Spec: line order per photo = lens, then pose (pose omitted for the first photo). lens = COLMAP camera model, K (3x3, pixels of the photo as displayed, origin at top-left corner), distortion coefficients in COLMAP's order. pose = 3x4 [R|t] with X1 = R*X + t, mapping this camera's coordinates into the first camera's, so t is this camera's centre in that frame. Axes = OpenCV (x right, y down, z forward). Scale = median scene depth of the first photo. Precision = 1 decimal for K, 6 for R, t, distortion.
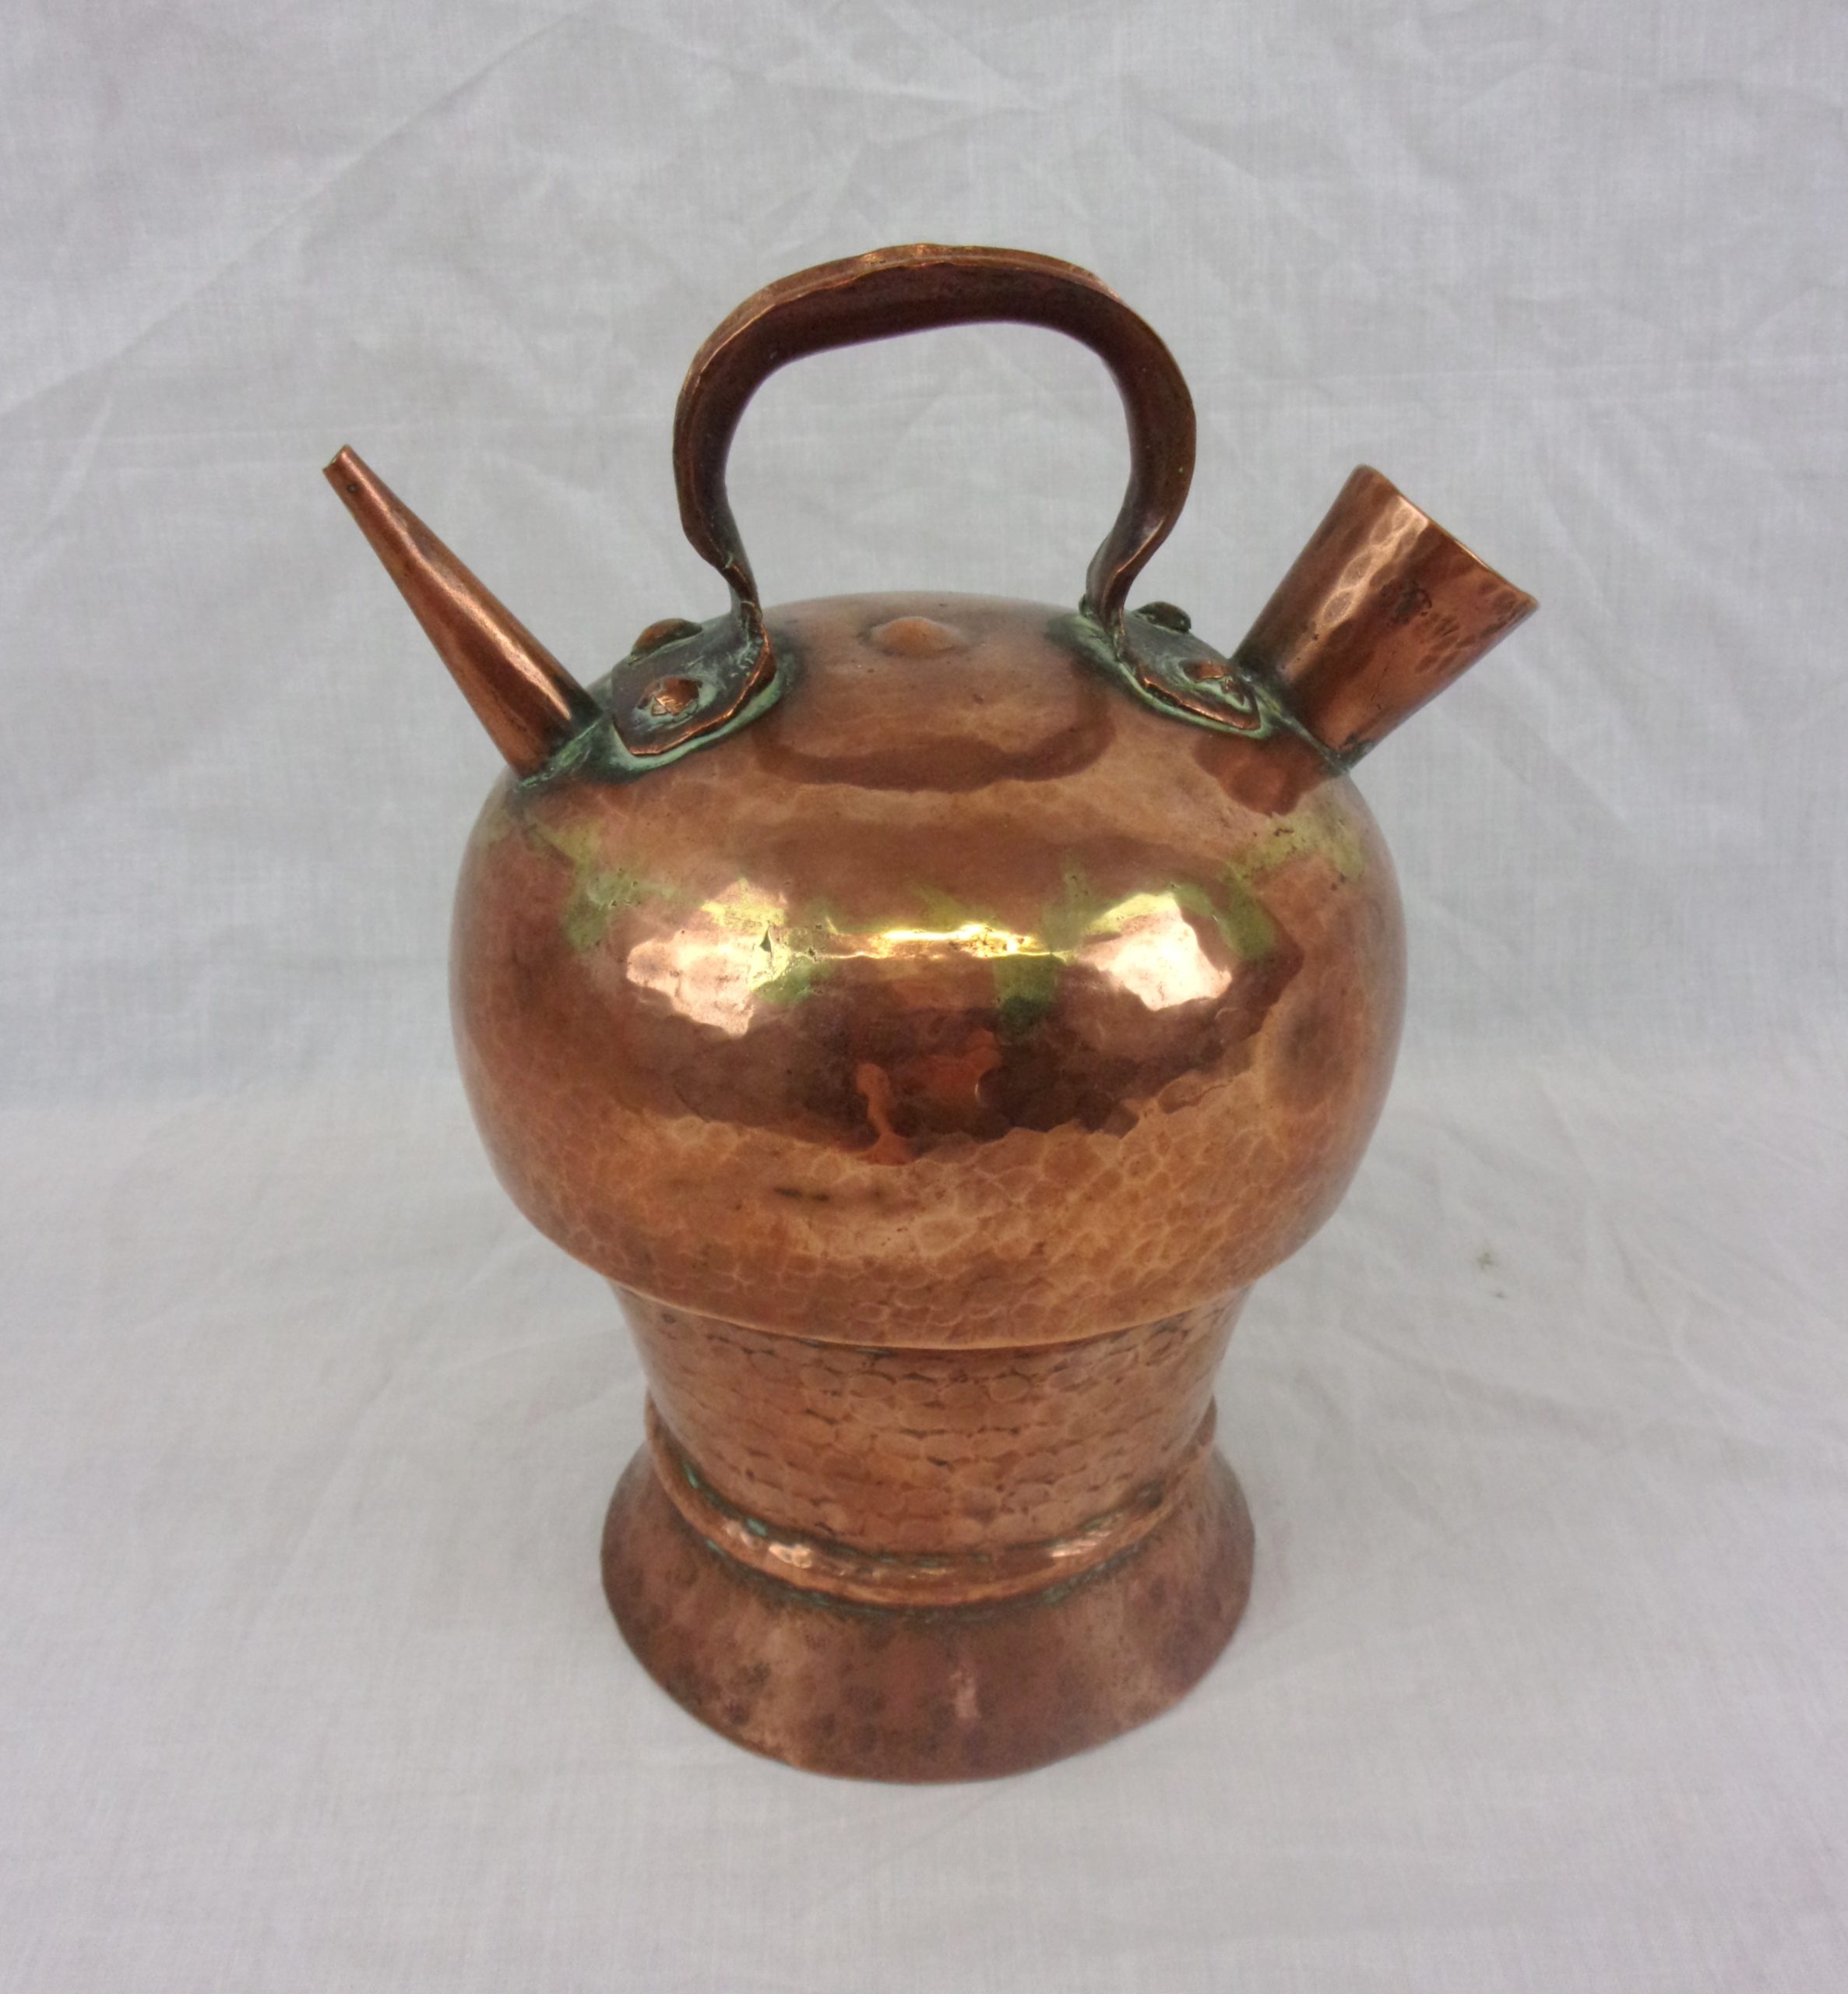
lens RADIAL K [[1952.0, 0, 953.9], [0, 1952.0, 1026.3], [0, 0, 1]] dist [0.028446, 0.000000]
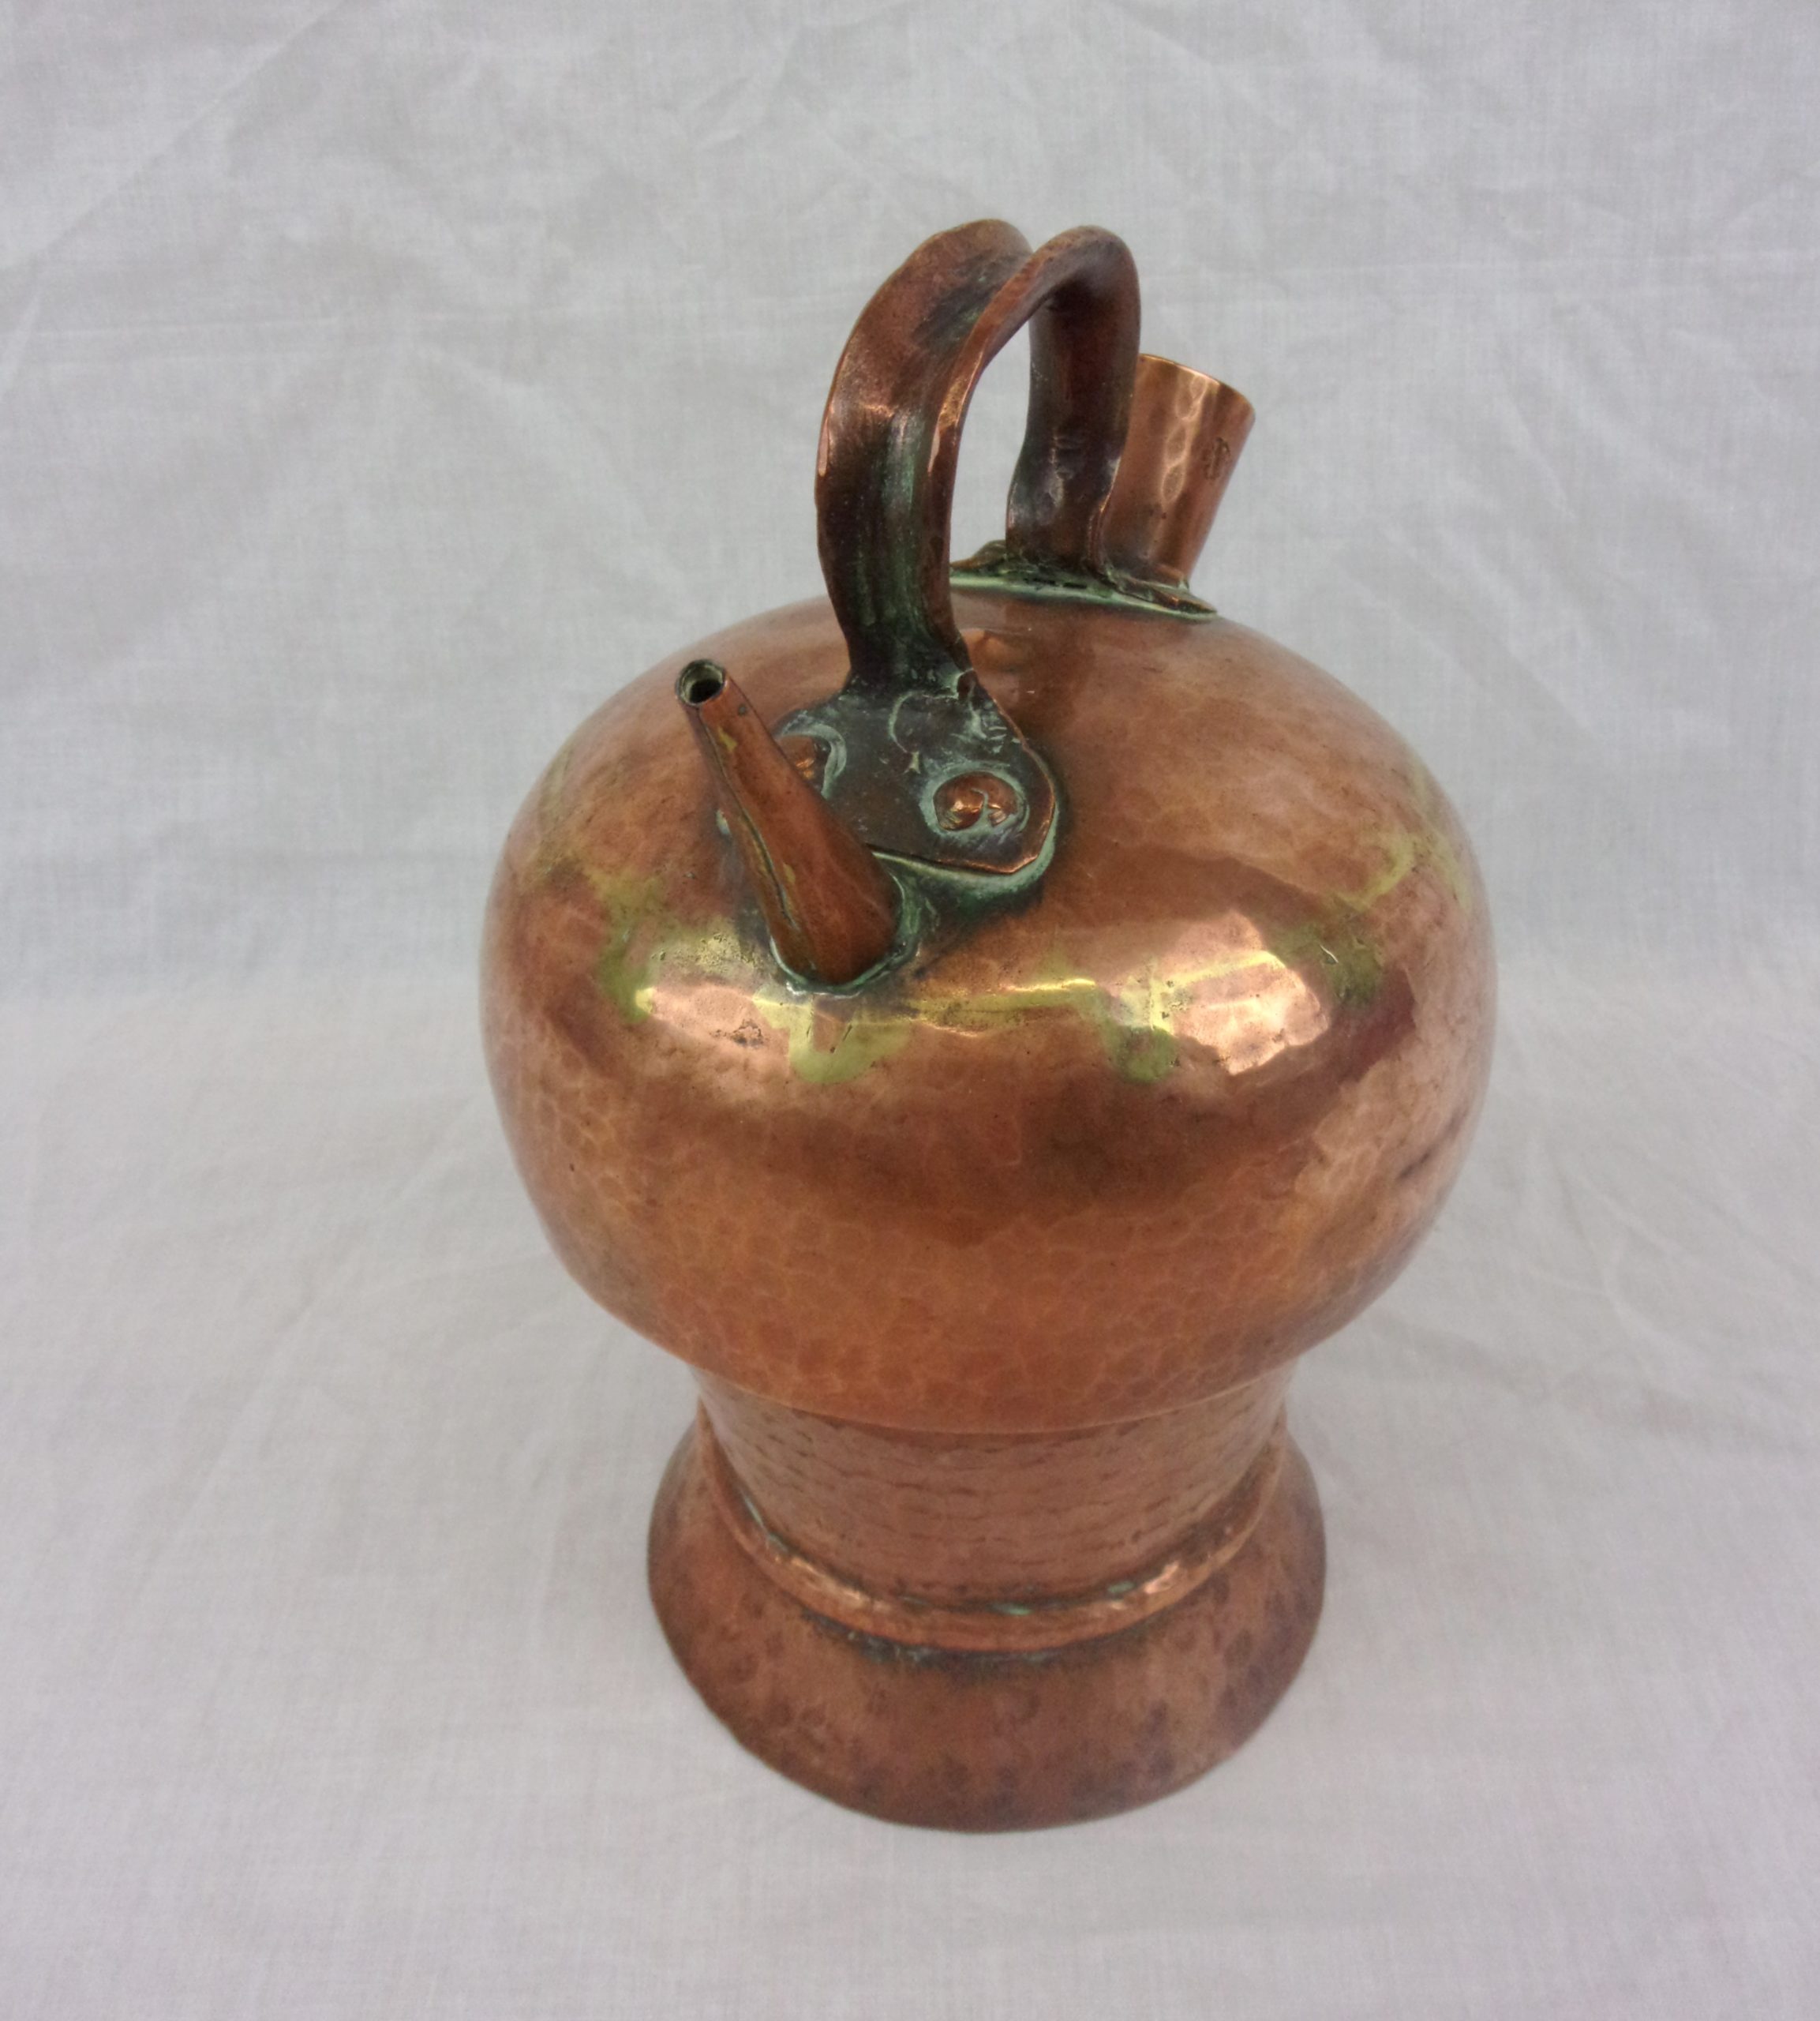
lens RADIAL K [[1930.4, 0, 927.9], [0, 1930.4, 932.2], [0, 0, 1]] dist [0.024715, 0.000000]
pose [[0.999590, 0.009294, -0.027097, 0.045543], [-0.007964, 0.998777, 0.048787, -0.051681], [0.027518, -0.048551, 0.998442, 0.025943]]
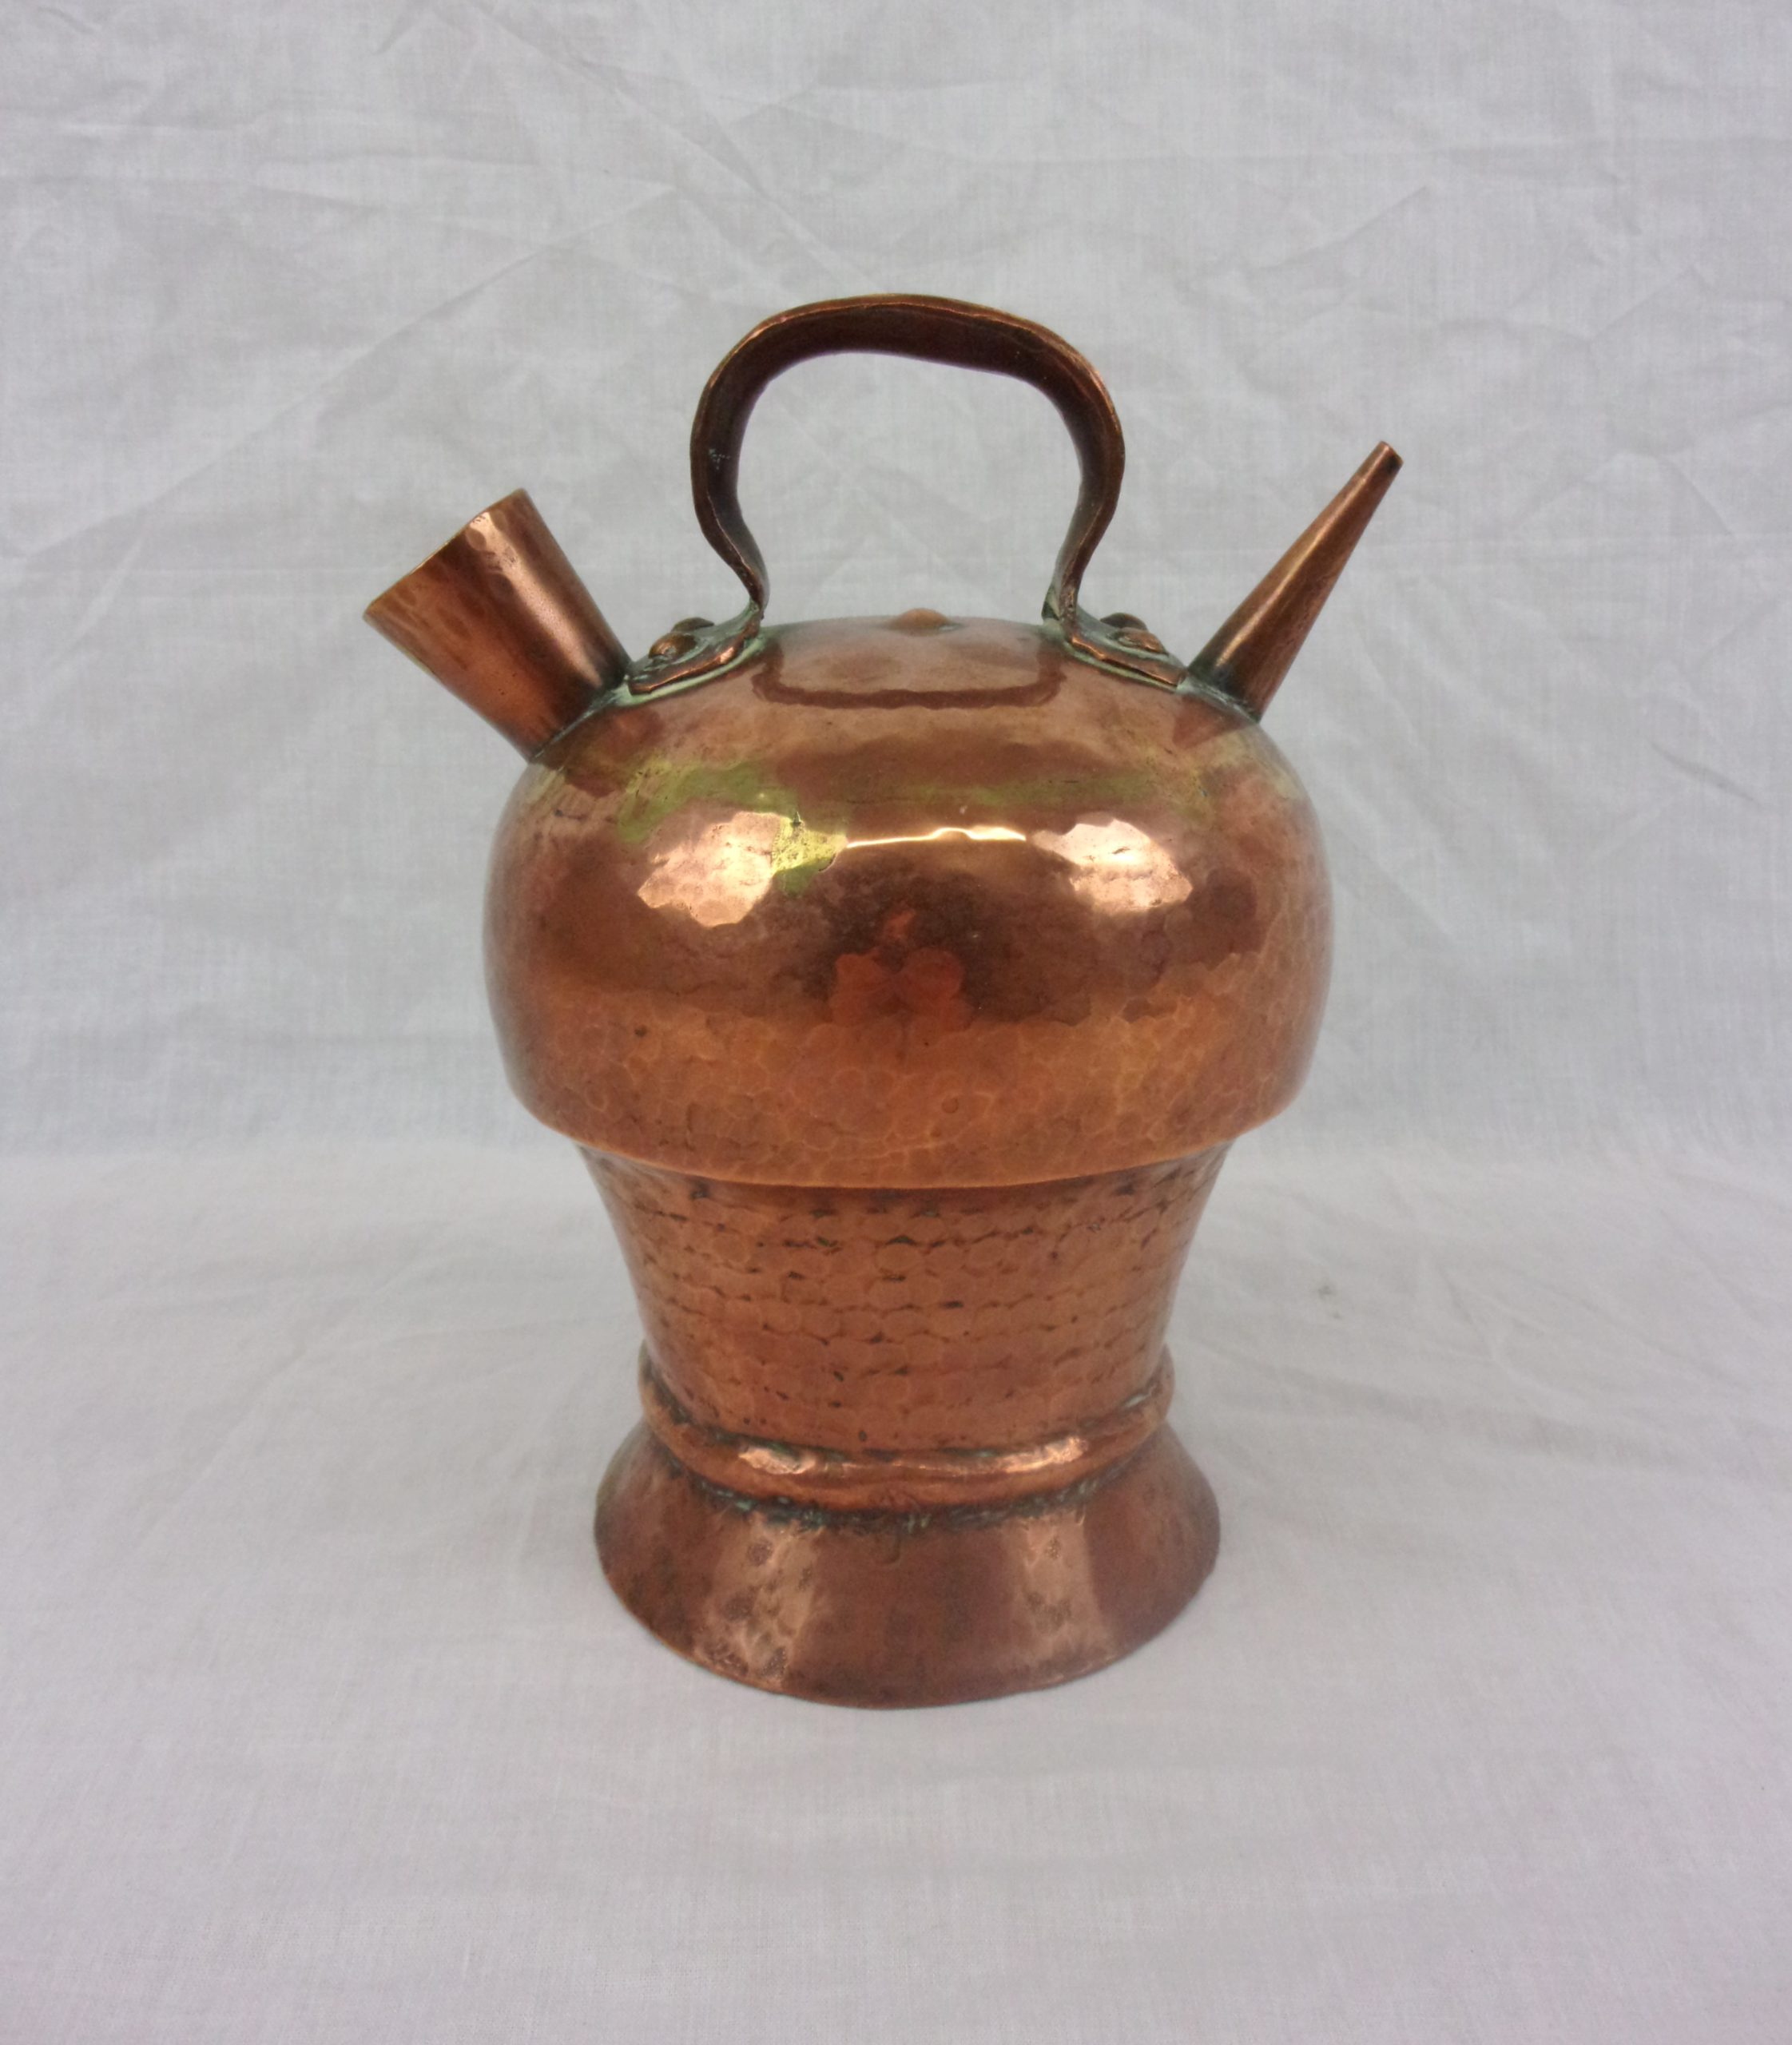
lens RADIAL K [[1865.2, 0, 908.6], [0, 1865.2, 928.8], [0, 0, 1]] dist [0.013033, 0.057545]
pose [[0.999737, 0.022273, 0.005437, 0.029281], [-0.020548, 0.975629, -0.218461, 0.145061], [-0.010170, 0.218292, 0.975831, -0.047740]]
